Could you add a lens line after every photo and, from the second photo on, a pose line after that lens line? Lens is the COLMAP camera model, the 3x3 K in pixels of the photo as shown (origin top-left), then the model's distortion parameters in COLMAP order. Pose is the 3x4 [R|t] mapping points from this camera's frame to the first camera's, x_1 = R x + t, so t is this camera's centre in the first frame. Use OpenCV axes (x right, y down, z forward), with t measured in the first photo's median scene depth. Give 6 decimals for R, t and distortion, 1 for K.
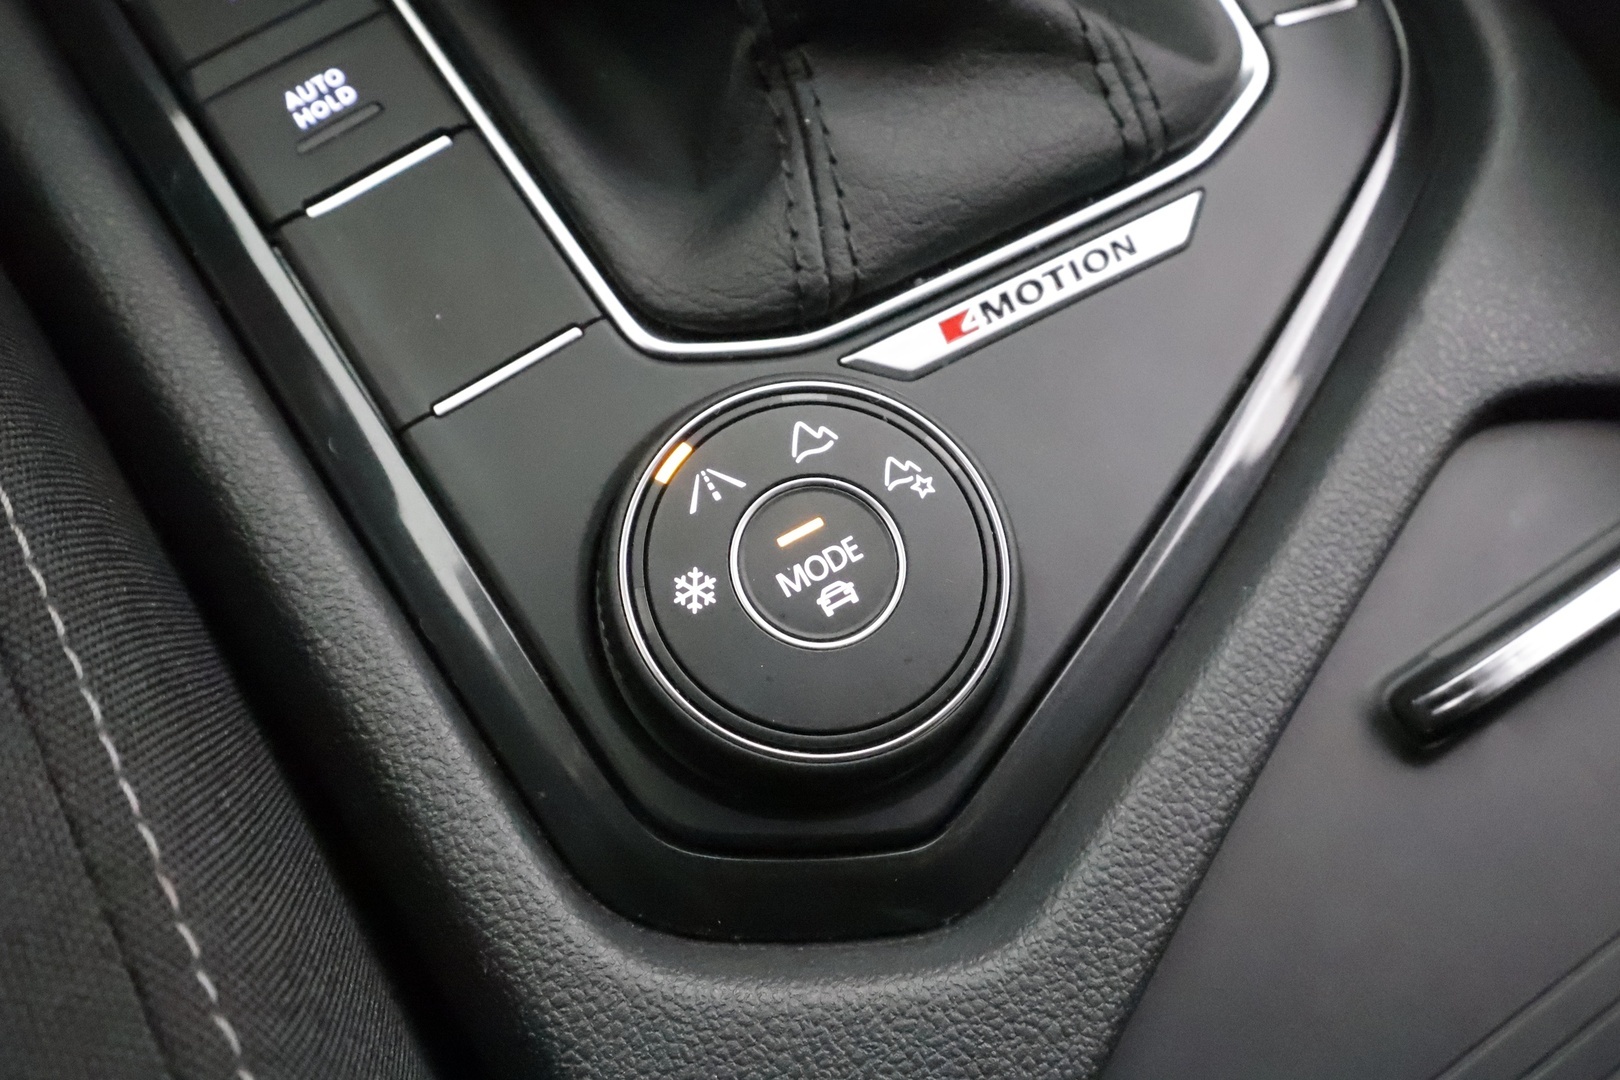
lens RADIAL K [[1262.7, 0, 813.4], [0, 1262.7, 540.3], [0, 0, 1]] dist [0.004278, -0.004868]
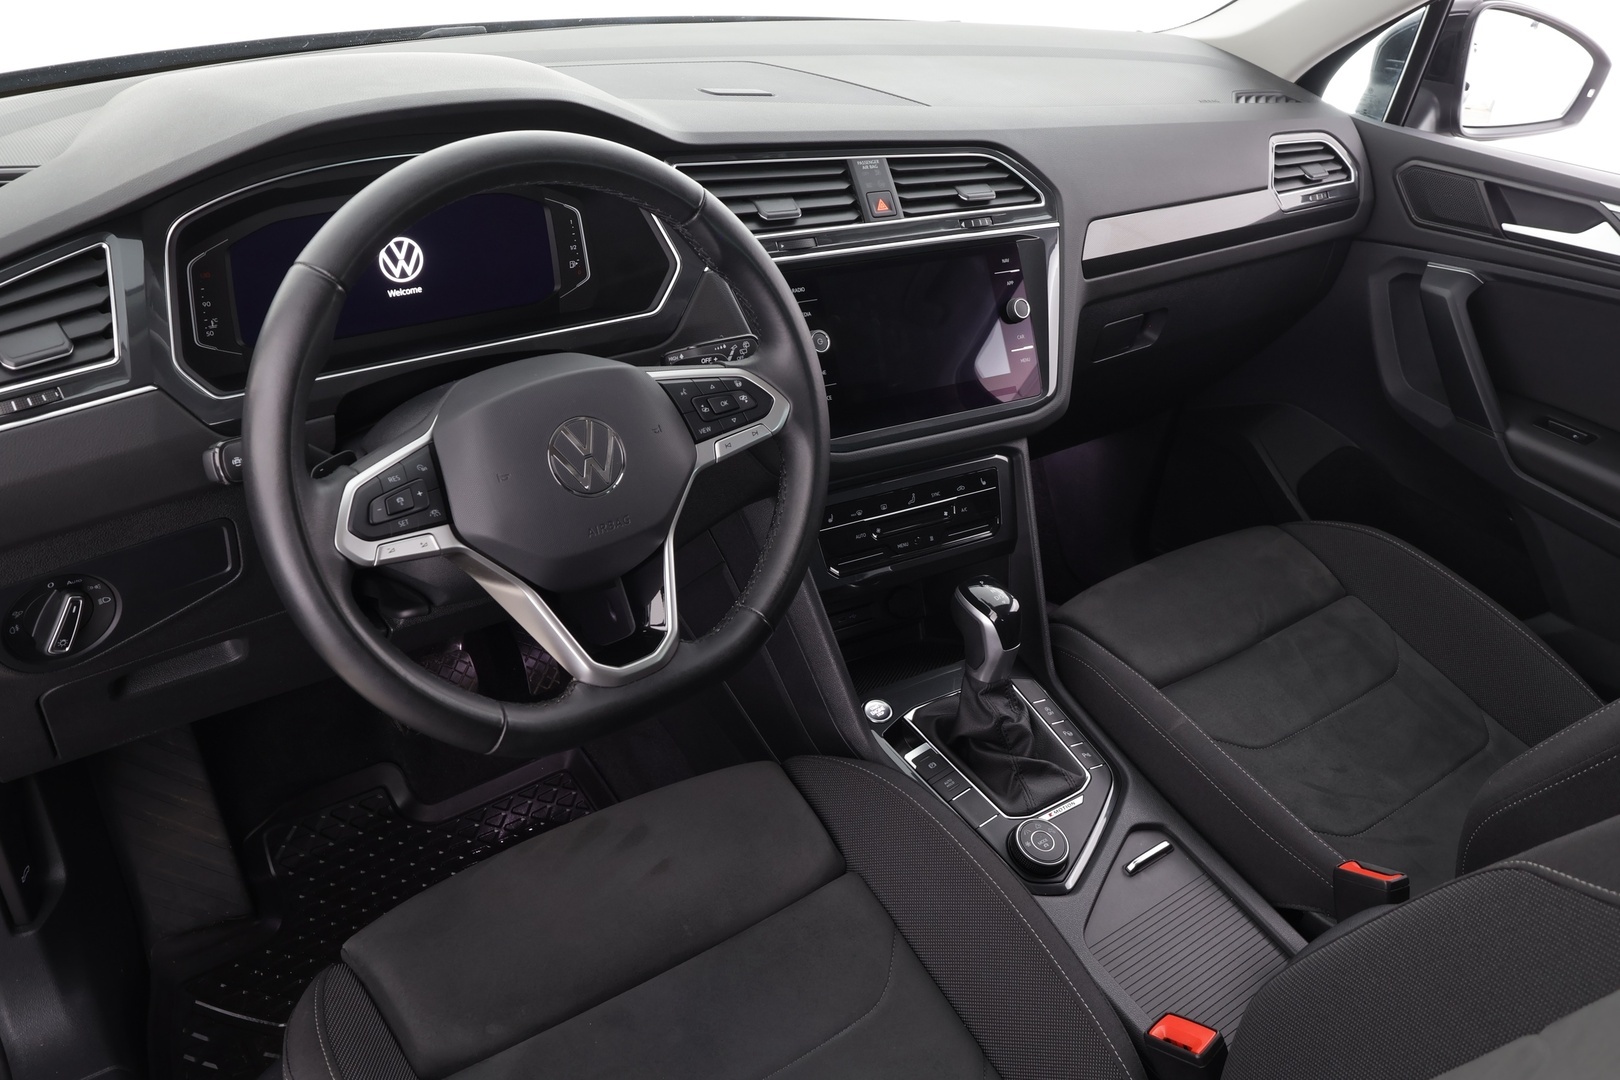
lens RADIAL K [[1262.7, 0, 801.7], [0, 1262.7, 550.2], [0, 0, 1]] dist [0.004278, -0.004868]
pose [[0.994028, -0.001822, 0.109114, -1.849624], [0.057738, 0.857237, -0.511675, 1.896385], [-0.092604, 0.514919, 0.852222, -5.072150]]
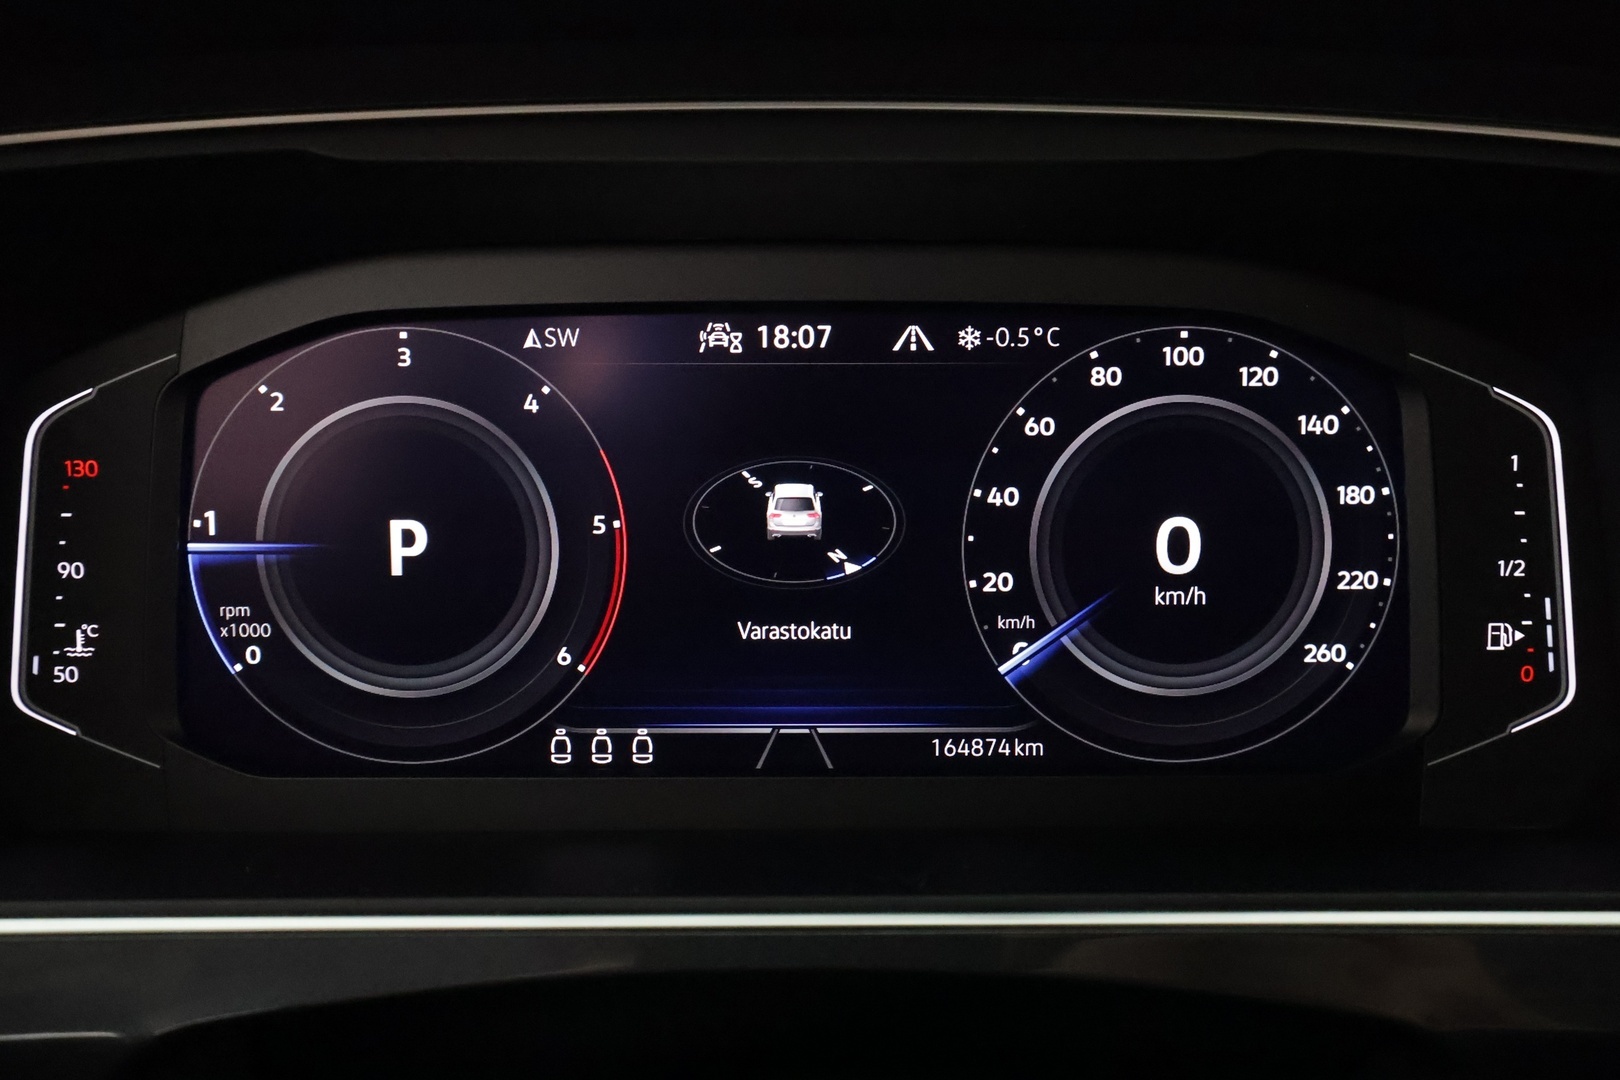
lens RADIAL K [[1262.7, 0, 801.9], [0, 1262.7, 588.8], [0, 0, 1]] dist [0.004278, -0.004868]
pose [[0.857120, 0.077330, -0.509280, -2.237340], [-0.453573, 0.581930, -0.675003, -1.169113], [0.244167, 0.809554, 0.533858, -1.477561]]
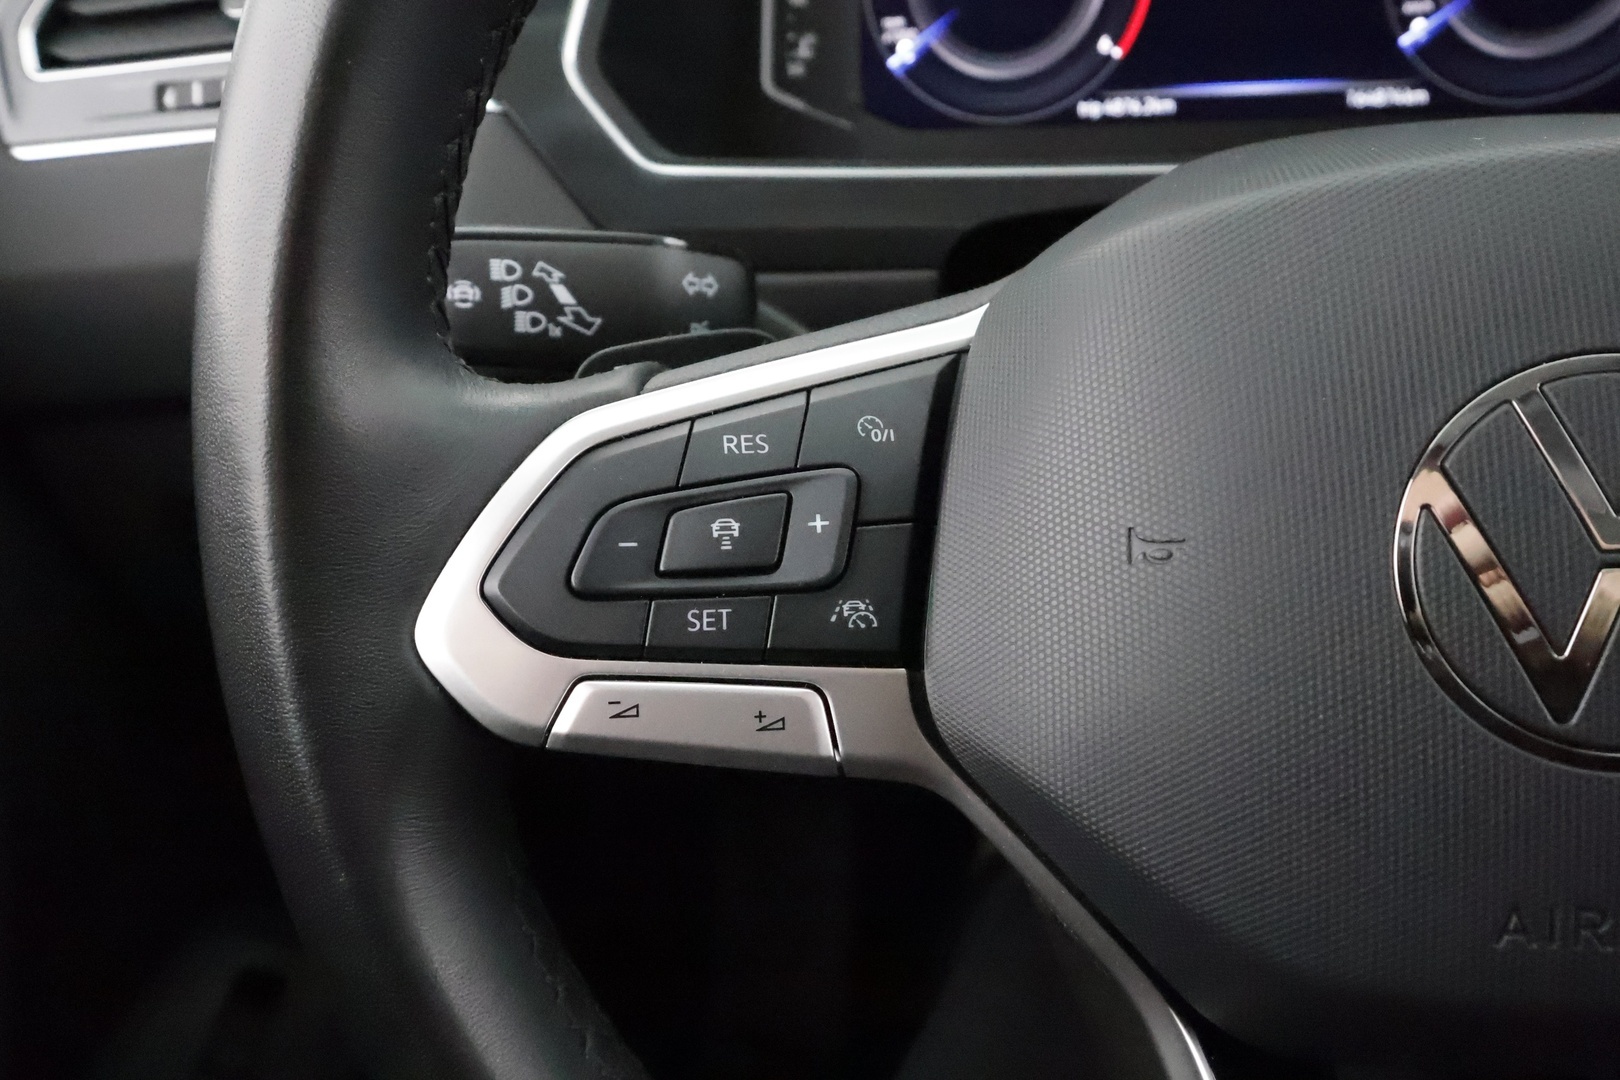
lens RADIAL K [[1262.7, 0, 816.2], [0, 1262.7, 538.8], [0, 0, 1]] dist [0.004278, -0.004868]
pose [[0.770441, 0.276536, -0.574412, -2.054931], [-0.528412, 0.781078, -0.332713, -0.229517], [0.356653, 0.559862, 0.747899, -2.108805]]
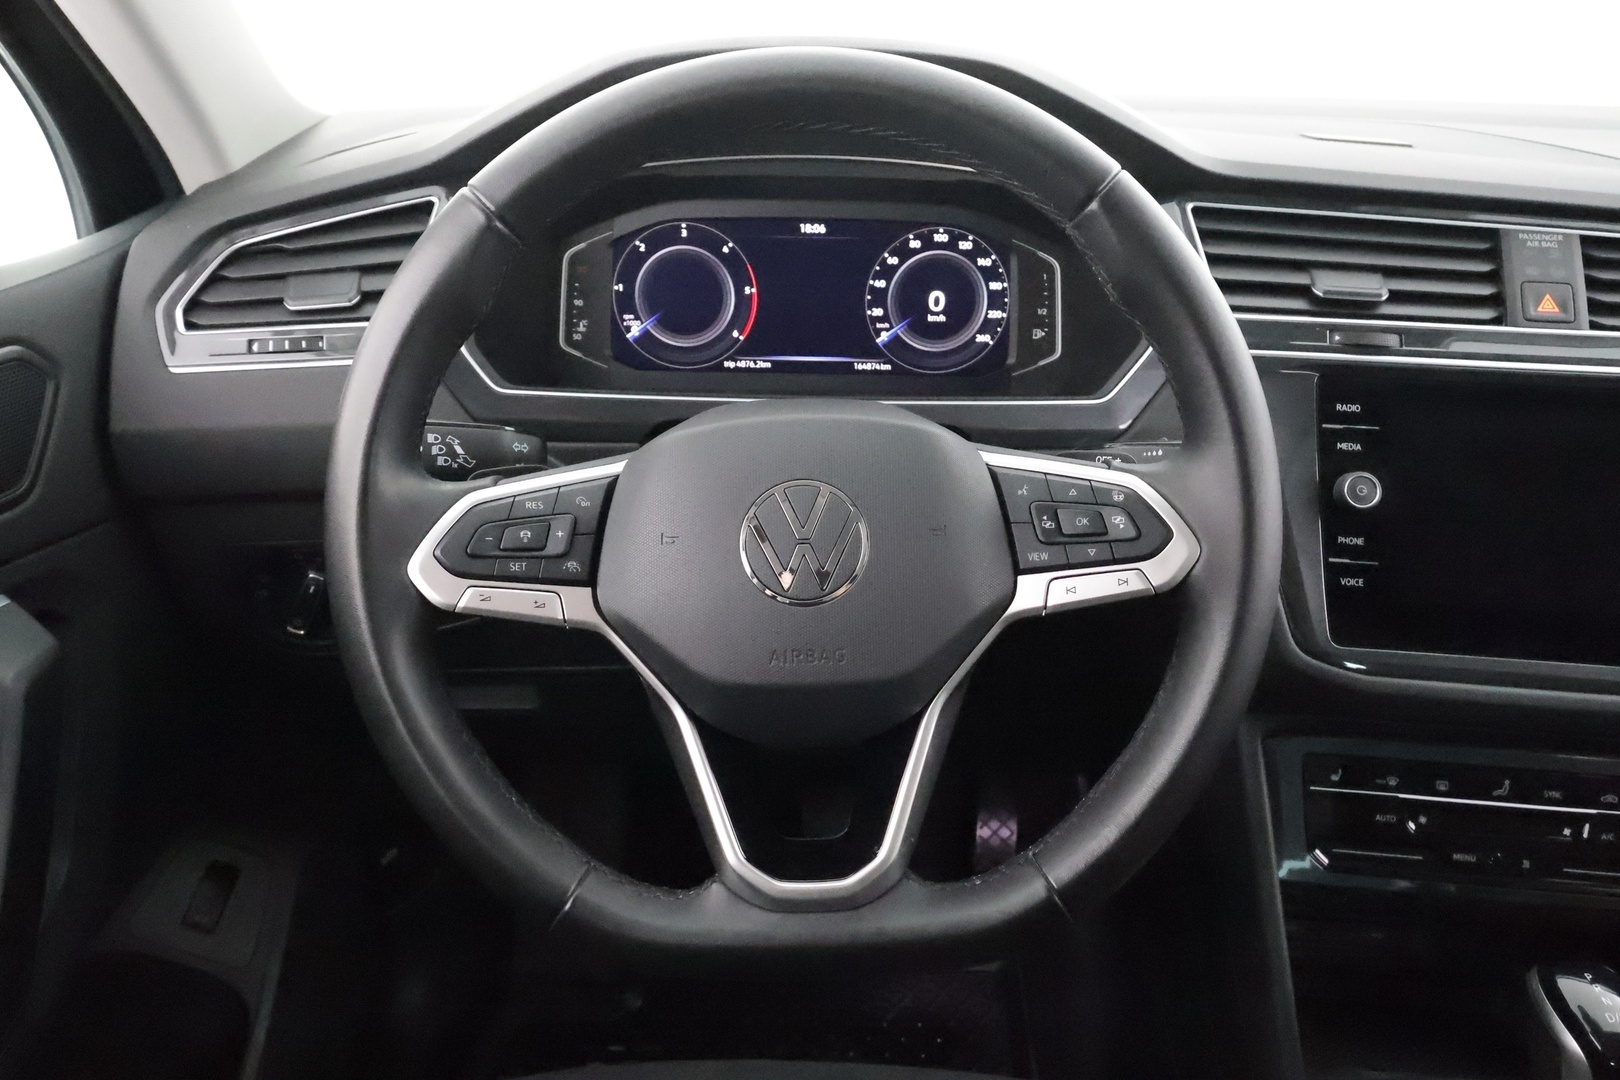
lens RADIAL K [[1130.0, 0, 812.9], [0, 1130.0, 546.9], [0, 0, 1]] dist [0.001560, -0.002498]
pose [[0.850545, 0.227812, -0.473999, -0.846327], [-0.471542, 0.729429, -0.495562, 0.492891], [0.232853, 0.645008, 0.727835, -3.136482]]
